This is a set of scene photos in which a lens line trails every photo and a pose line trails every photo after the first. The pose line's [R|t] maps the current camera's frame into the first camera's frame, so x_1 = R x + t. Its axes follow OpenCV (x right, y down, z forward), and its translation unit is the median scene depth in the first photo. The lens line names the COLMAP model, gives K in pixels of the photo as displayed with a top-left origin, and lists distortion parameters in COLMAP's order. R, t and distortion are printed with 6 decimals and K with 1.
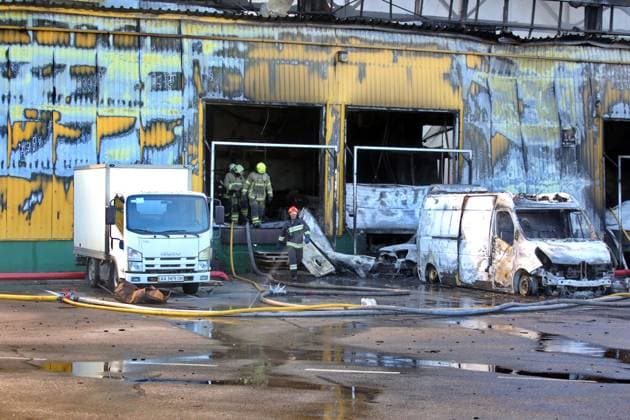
lens RADIAL K [[2032.6, 0, 315.0], [0, 2032.6, 210.0], [0, 0, 1]] dist [-0.148326, 0.481182]
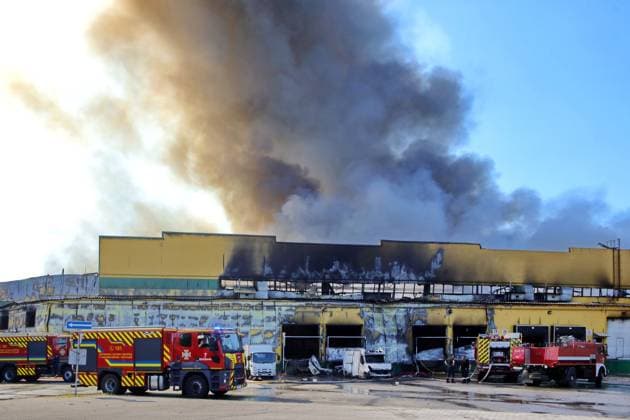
lens RADIAL K [[1325.1, 0, 315.0], [0, 1325.1, 210.0], [0, 0, 1]] dist [0.001900, 0.332647]
pose [[0.993673, -0.027069, -0.109005, 0.246697], [0.015137, 0.993944, -0.108839, -0.001304], [0.111291, 0.106500, 0.988065, -1.211987]]
